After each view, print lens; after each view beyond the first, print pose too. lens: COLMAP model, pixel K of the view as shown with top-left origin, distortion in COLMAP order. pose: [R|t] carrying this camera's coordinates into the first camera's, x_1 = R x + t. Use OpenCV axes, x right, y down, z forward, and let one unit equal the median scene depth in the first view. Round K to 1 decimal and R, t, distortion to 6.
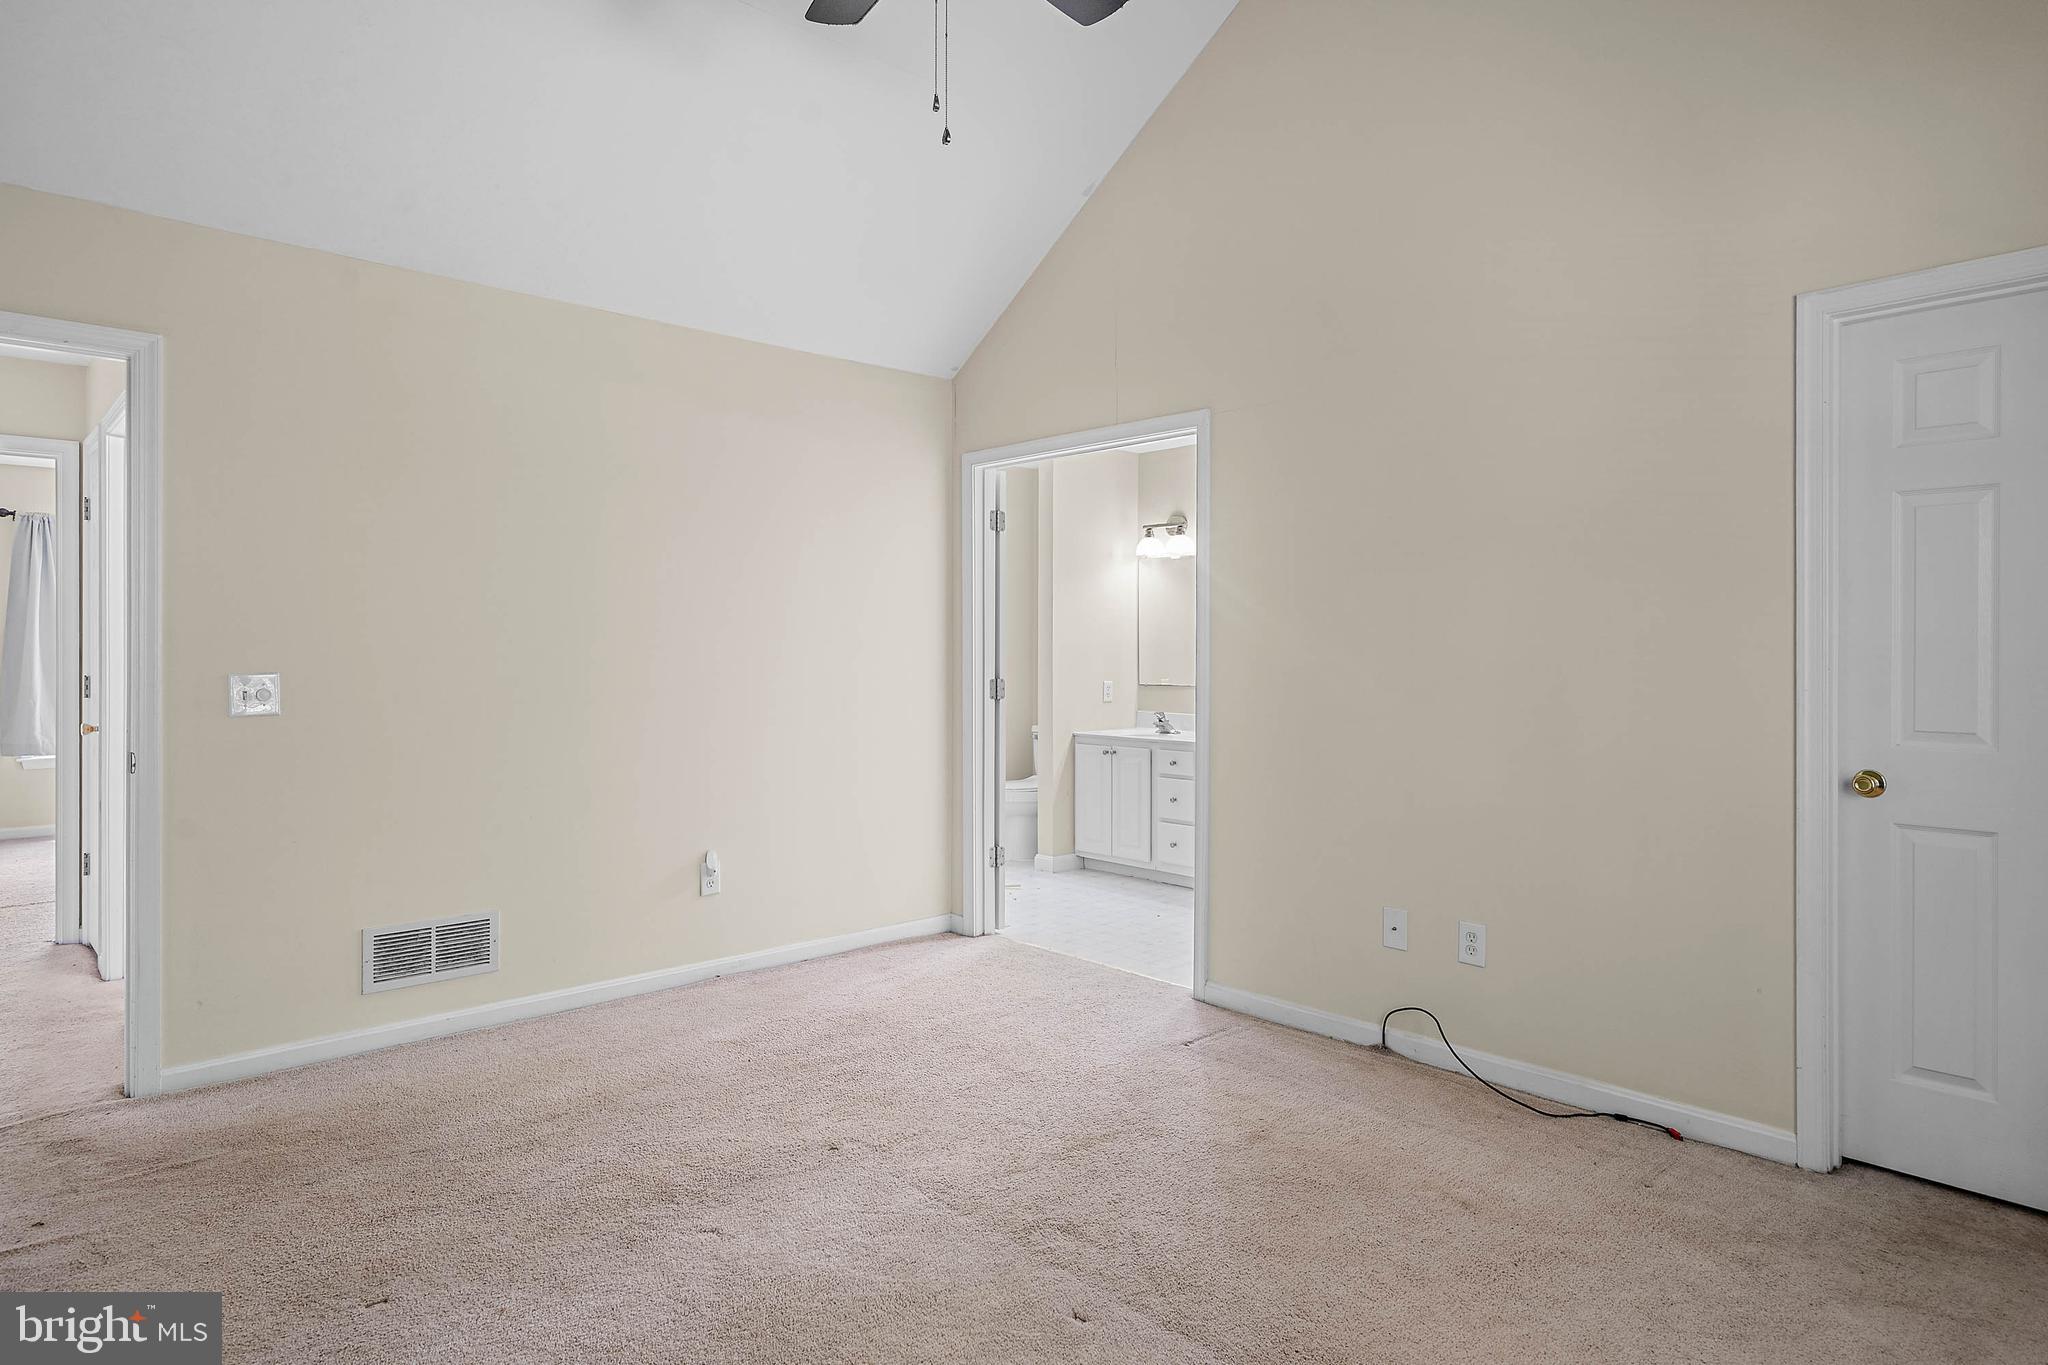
lens RADIAL K [[1148.3, 0, 1016.5], [0, 1148.3, 677.5], [0, 0, 1]] dist [0.001154, 0.000126]
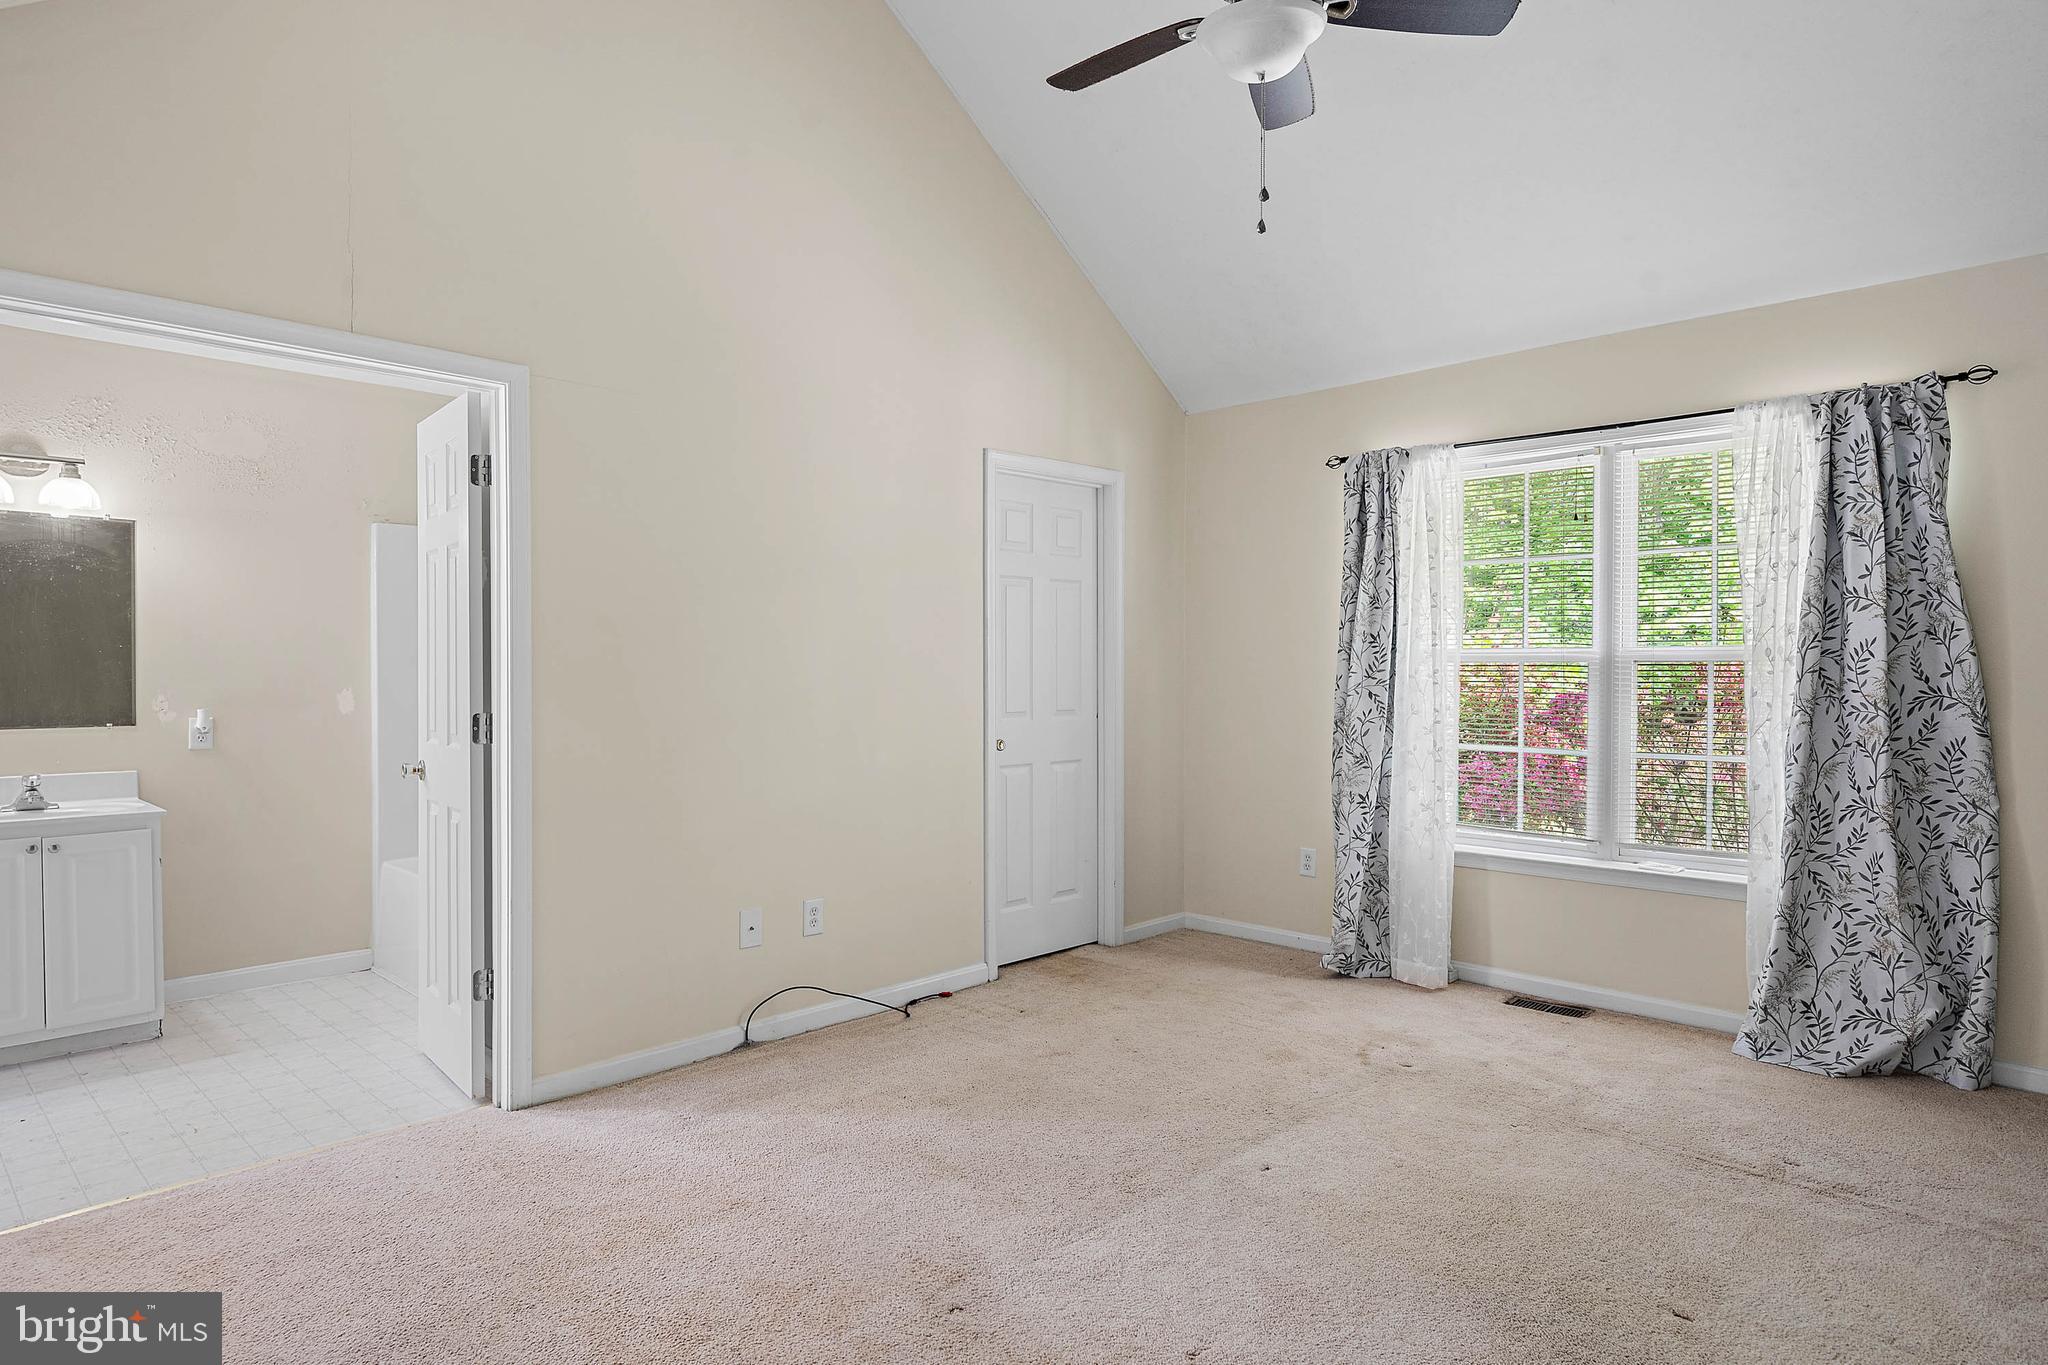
lens RADIAL K [[1148.3, 0, 1016.5], [0, 1148.3, 677.5], [0, 0, 1]] dist [0.001154, 0.000126]
pose [[-0.039193, -0.007155, 0.999206, -0.705730], [0.024620, 0.999664, 0.008124, -0.016645], [-0.998928, 0.024919, -0.039004, 0.743004]]
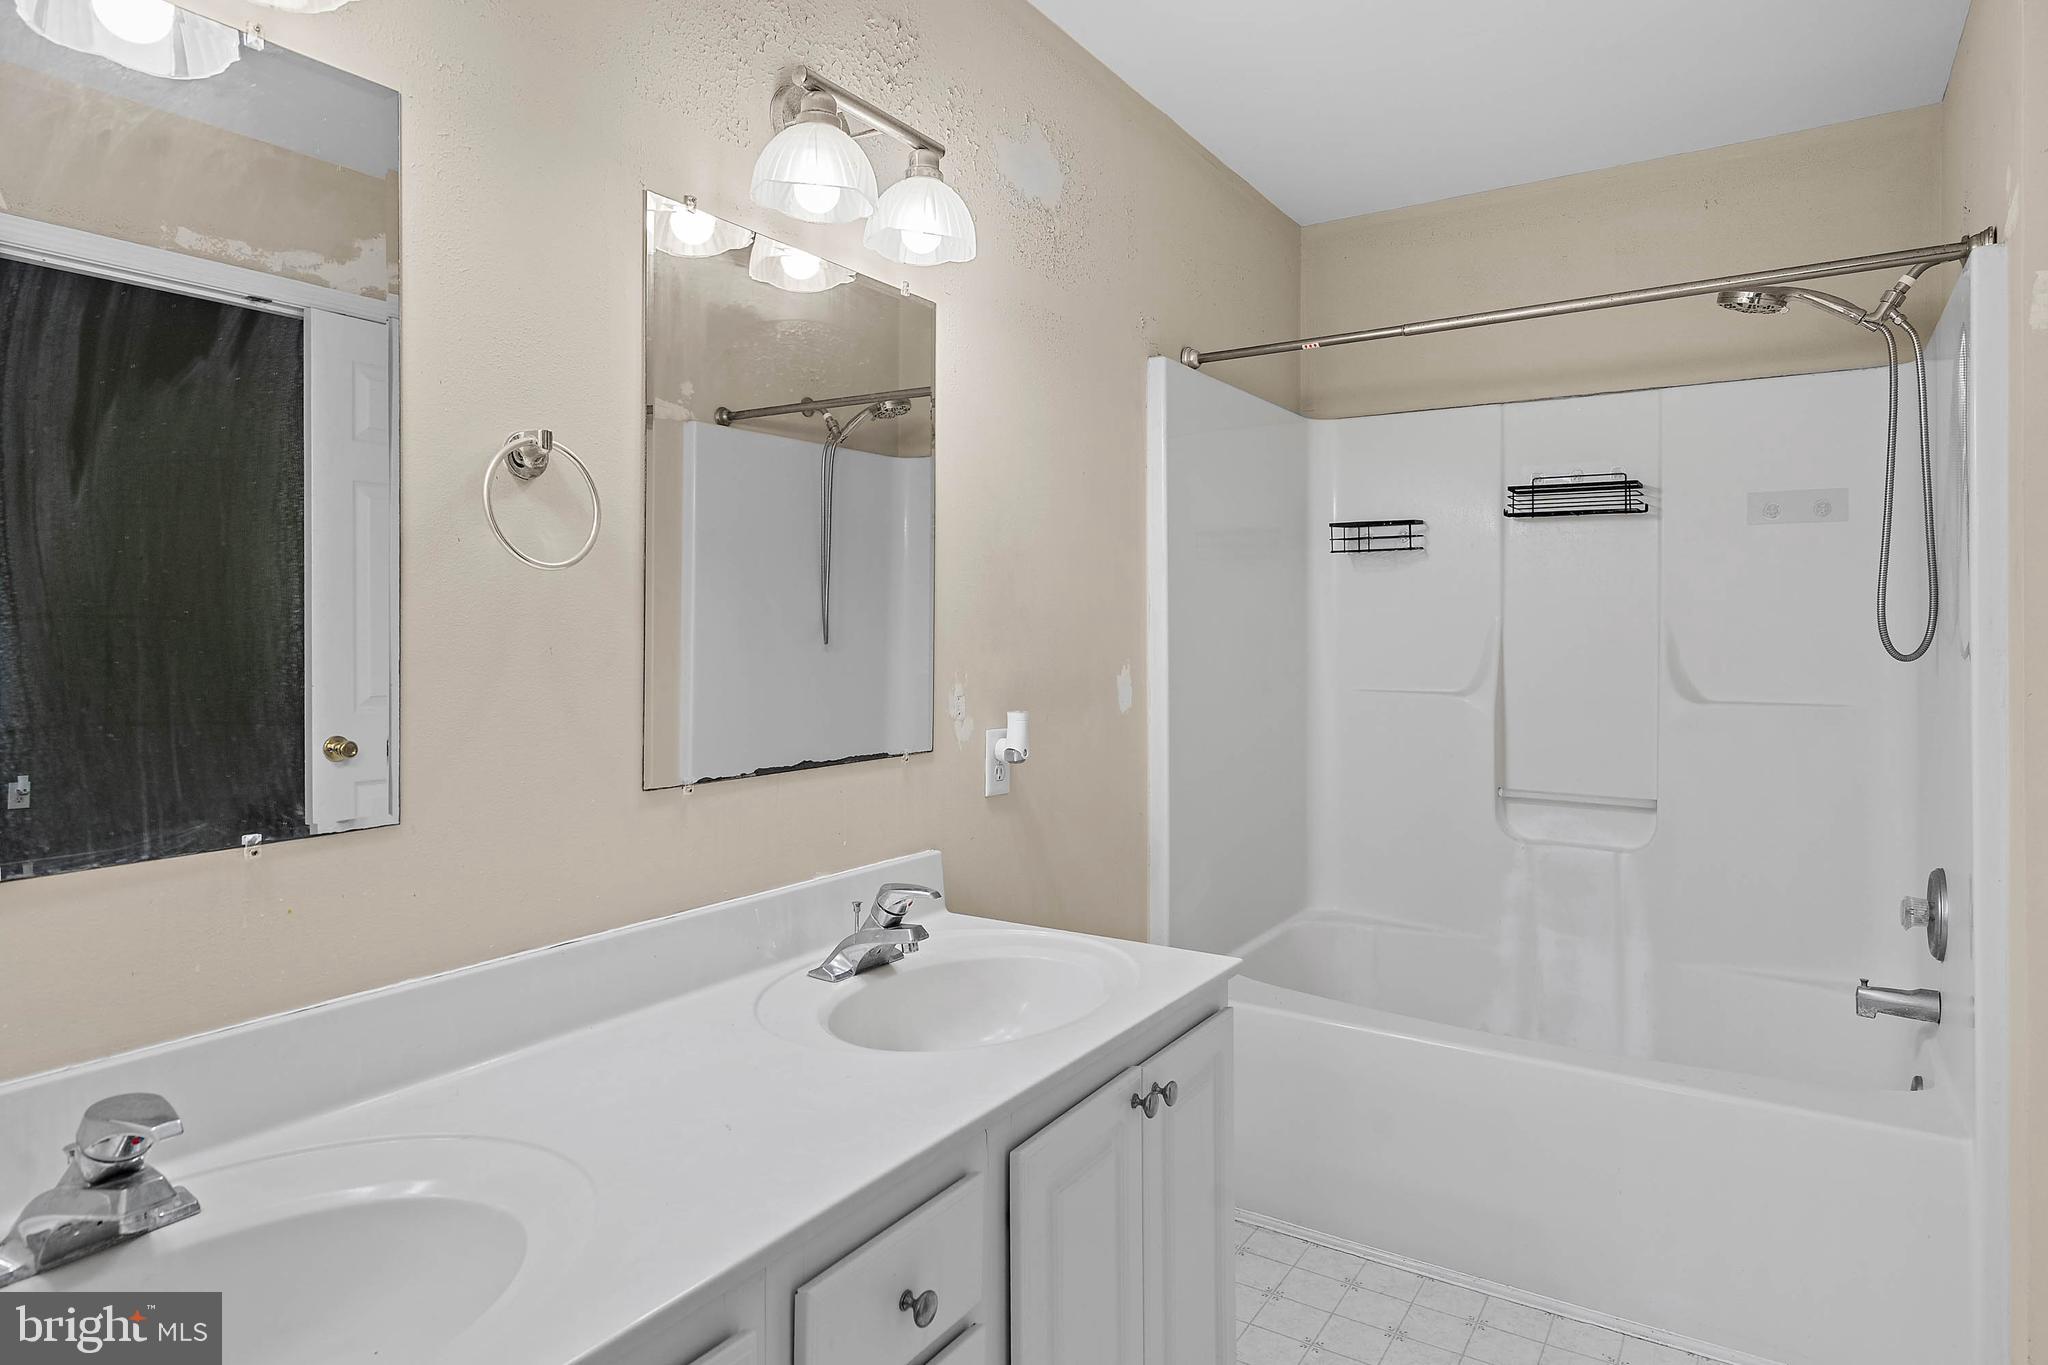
lens RADIAL K [[1178.5, 0, 1029.9], [0, 1178.5, 638.2], [0, 0, 1]] dist [0.001250, -0.000168]
pose [[-0.261018, 0.013143, 0.965244, -0.051424], [0.043955, 0.999032, -0.001717, -0.029551], [-0.964333, 0.041980, -0.261343, 1.684647]]
